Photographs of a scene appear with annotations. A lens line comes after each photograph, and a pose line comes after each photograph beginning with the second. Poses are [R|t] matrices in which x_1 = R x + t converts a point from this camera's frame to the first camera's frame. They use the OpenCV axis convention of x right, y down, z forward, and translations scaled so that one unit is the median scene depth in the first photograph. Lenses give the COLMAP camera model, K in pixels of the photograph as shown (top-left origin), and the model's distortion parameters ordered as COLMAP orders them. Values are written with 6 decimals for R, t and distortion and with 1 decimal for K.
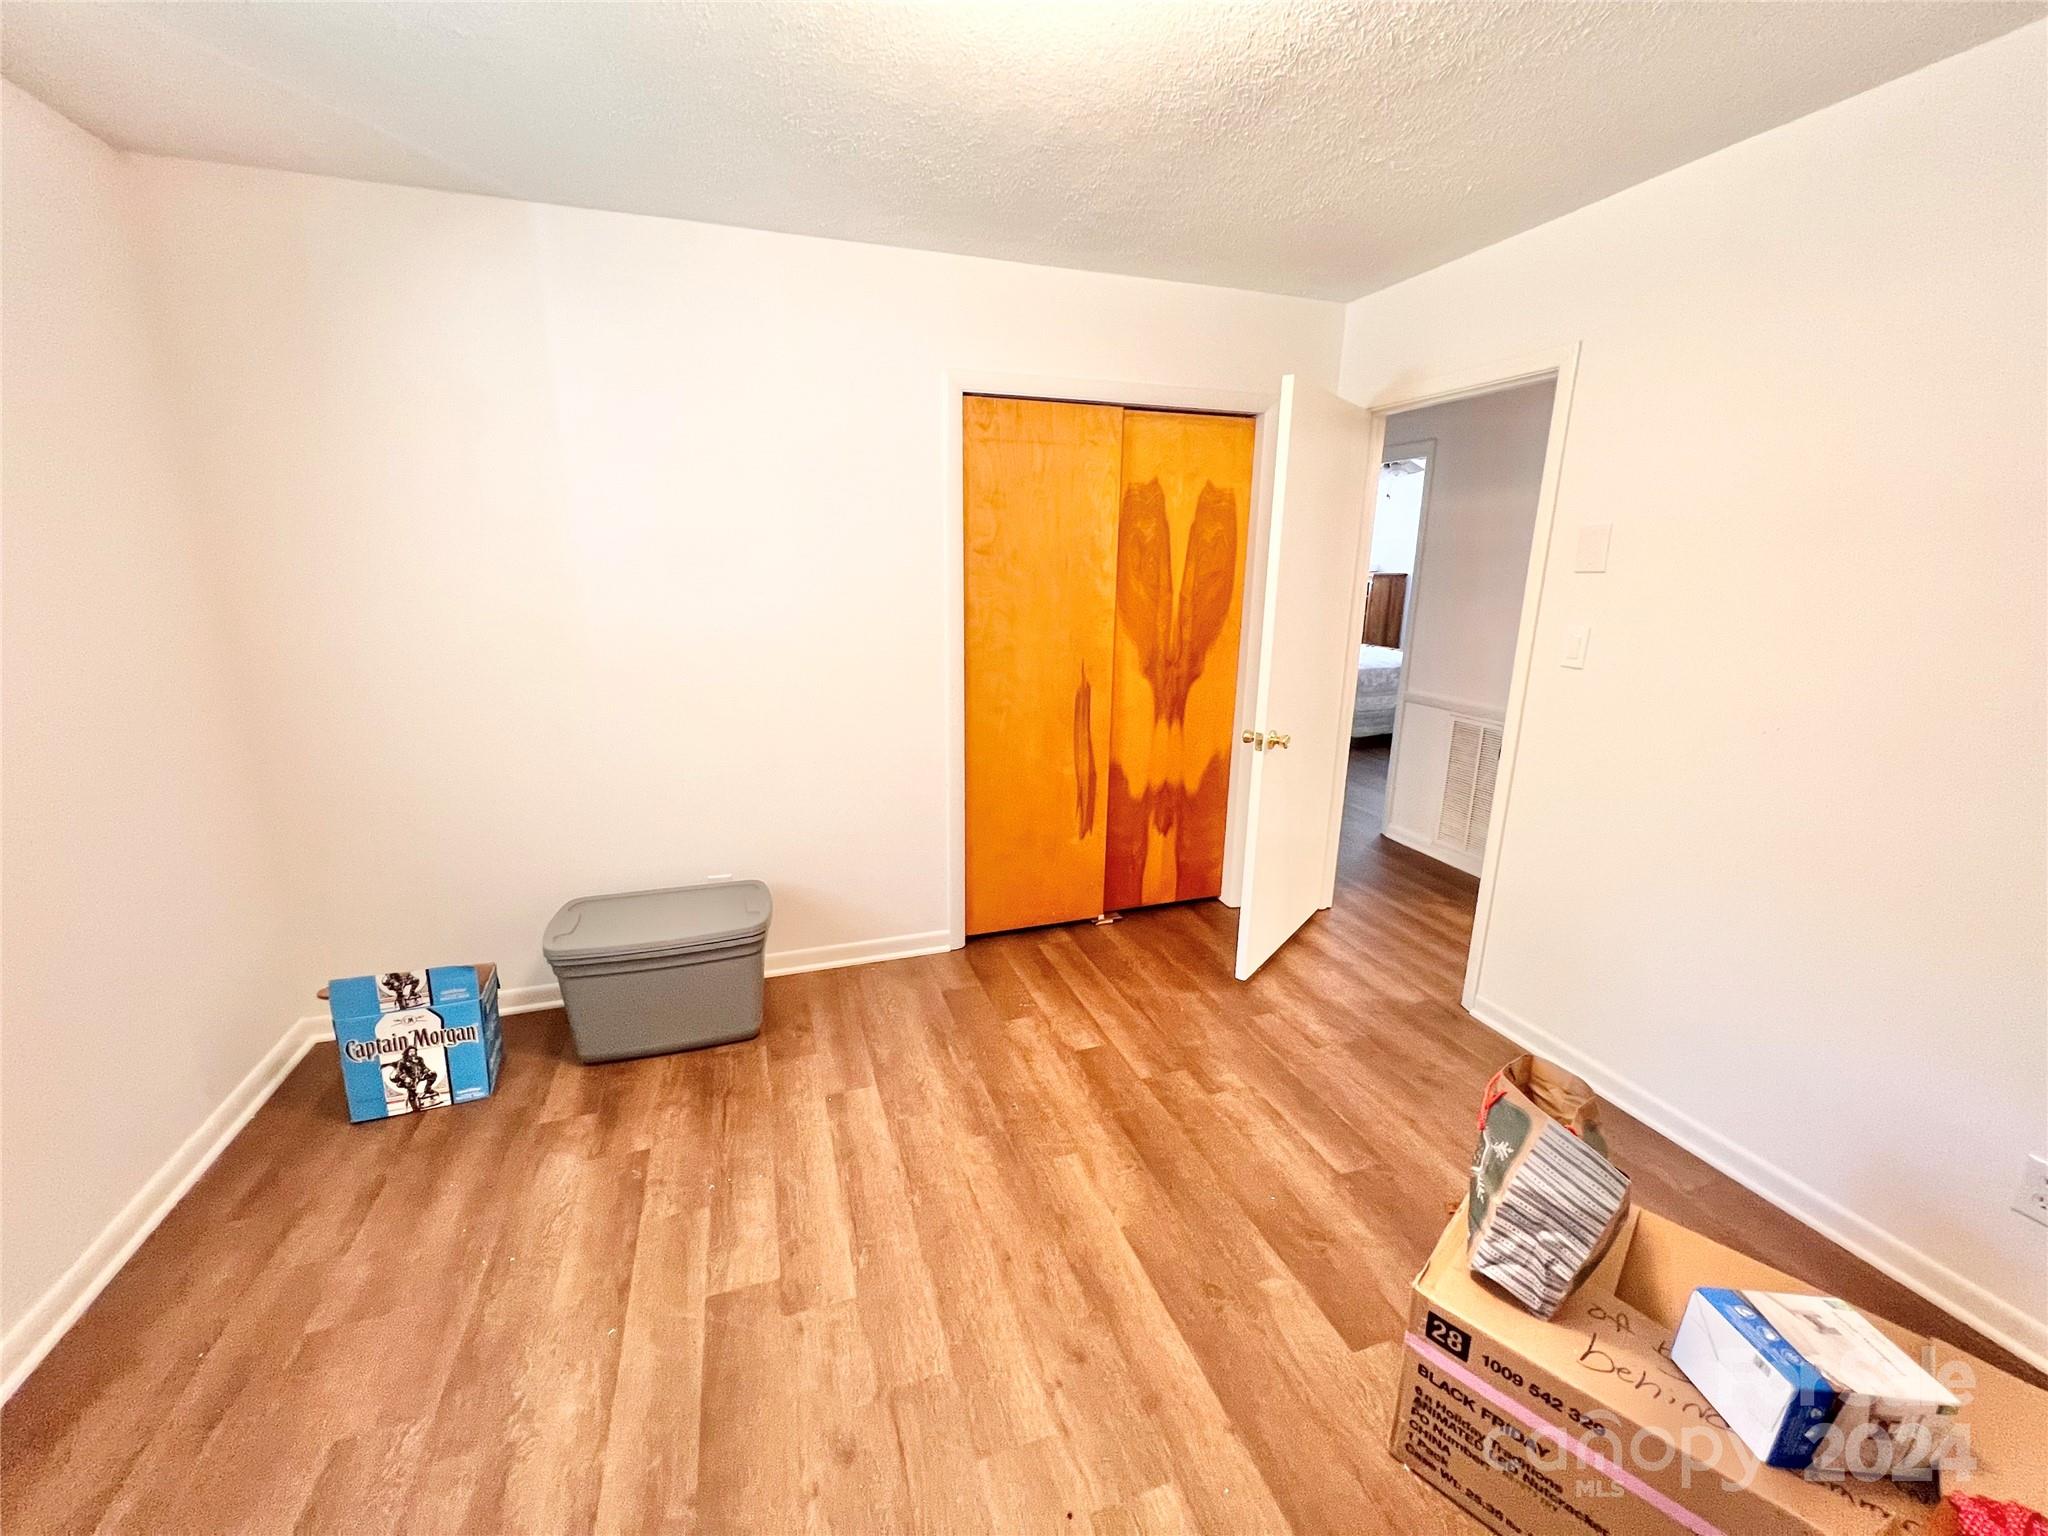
lens RADIAL K [[827.7, 0, 1024.7], [0, 827.7, 766.7], [0, 0, 1]] dist [-0.000823, 0.000453]
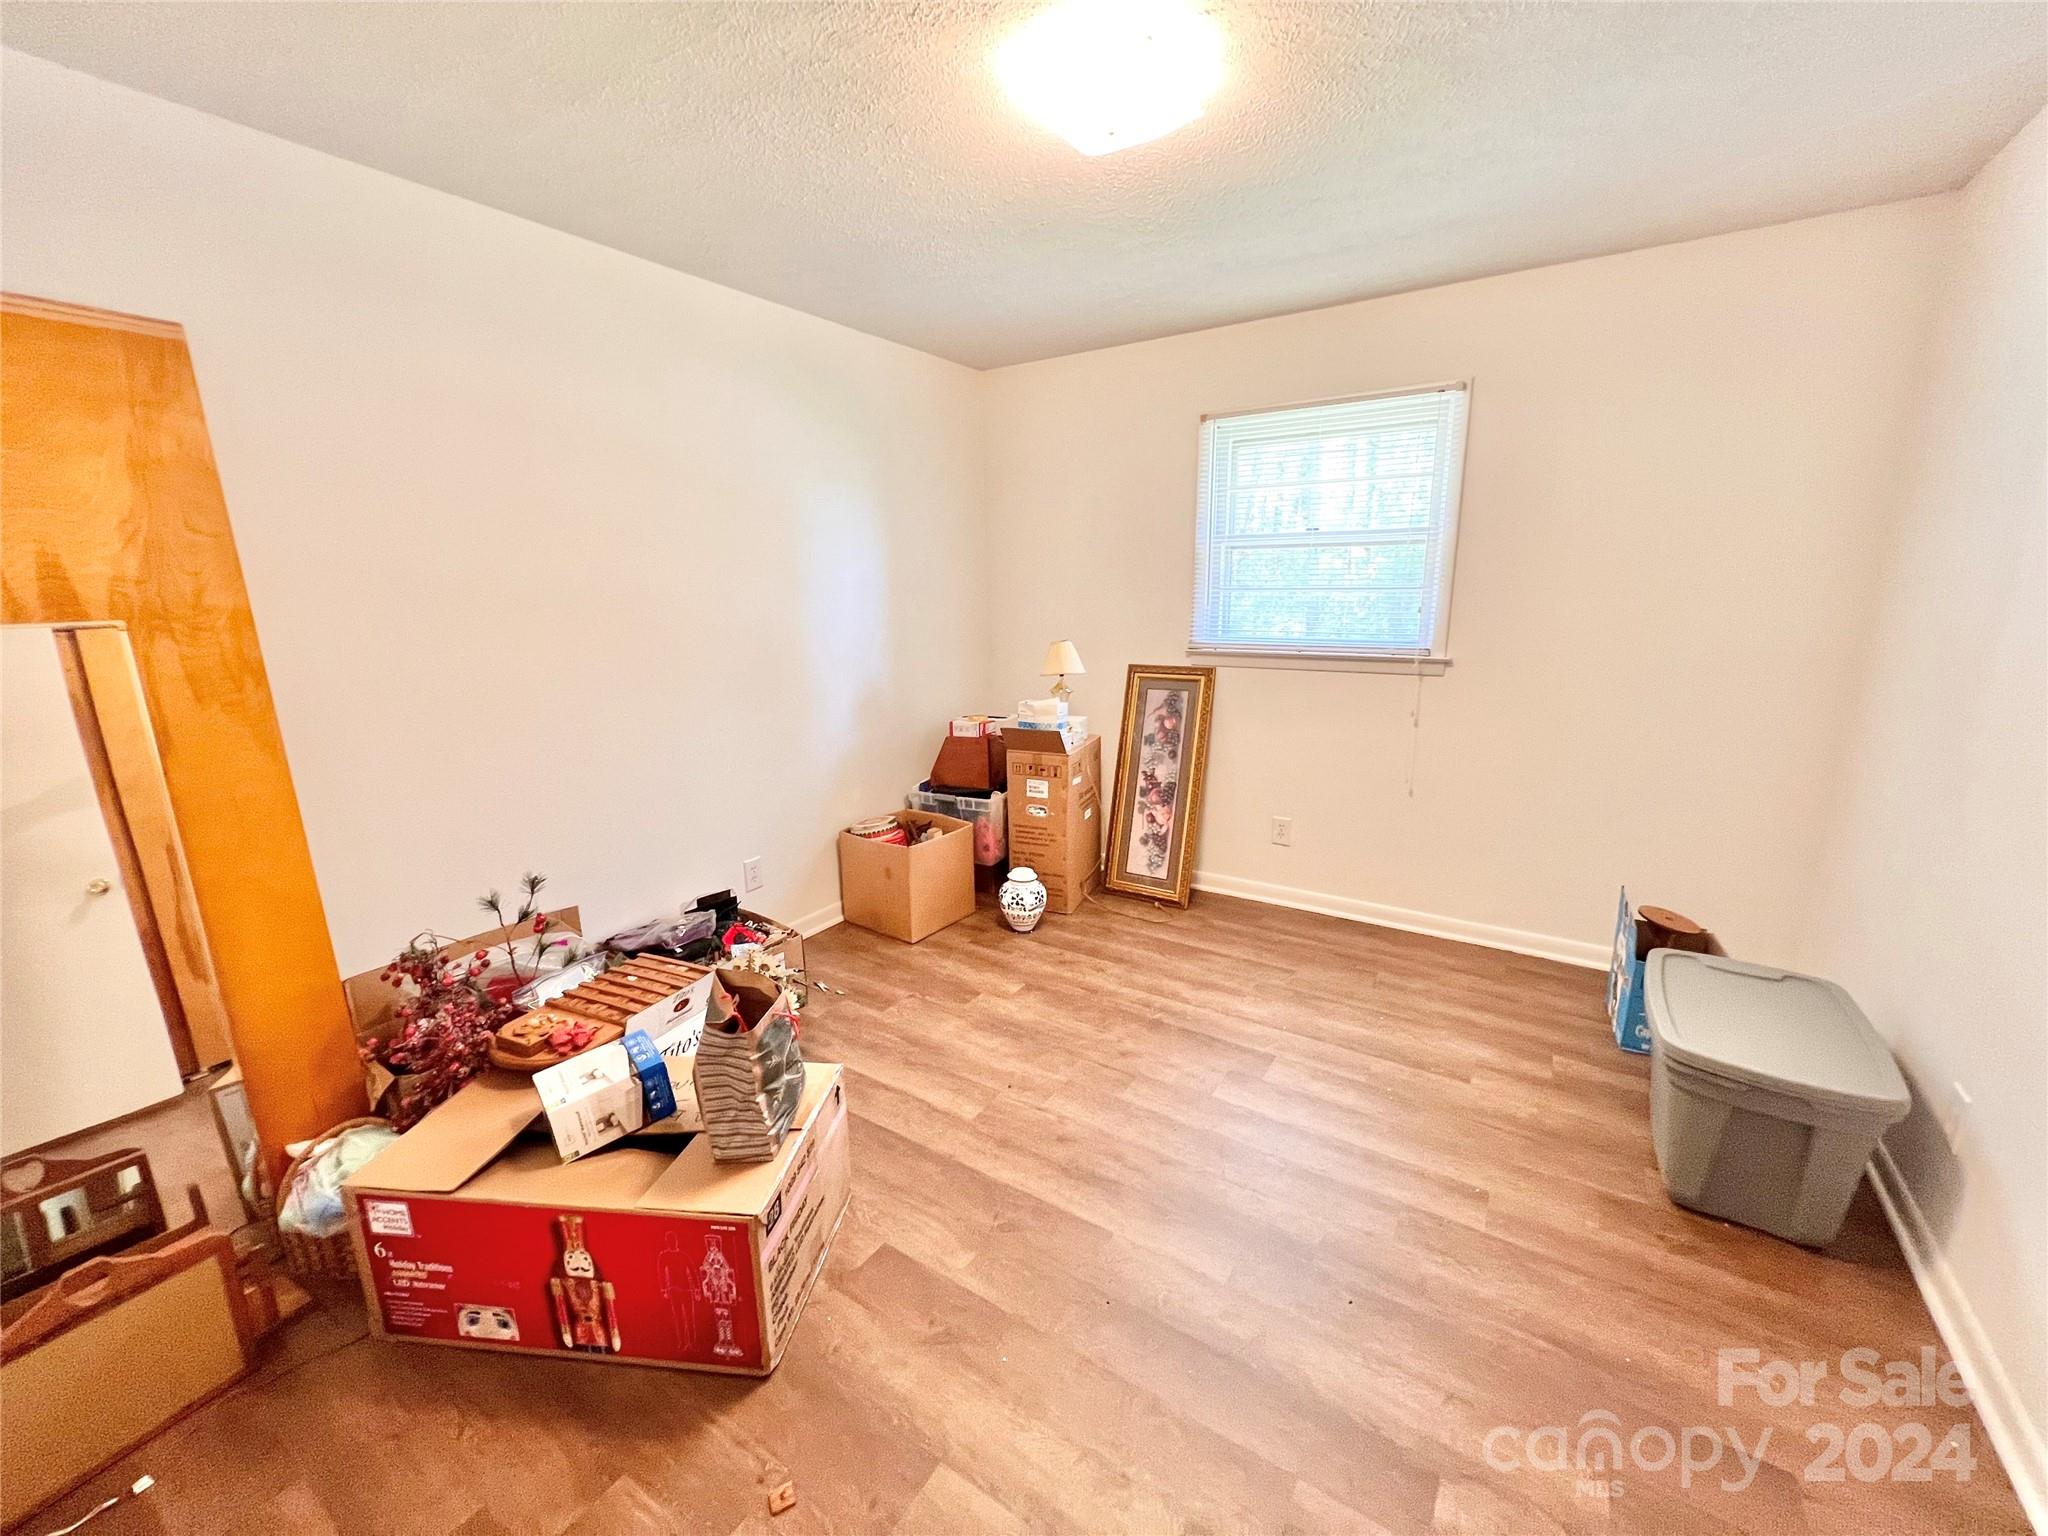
lens RADIAL K [[827.7, 0, 1028.9], [0, 827.7, 772.9], [0, 0, 1]] dist [-0.000823, 0.000453]
pose [[-0.787940, 0.143073, -0.598900, 0.761074], [-0.142809, 0.903649, 0.403762, -0.347159], [0.598962, 0.403668, -0.691589, 1.504978]]
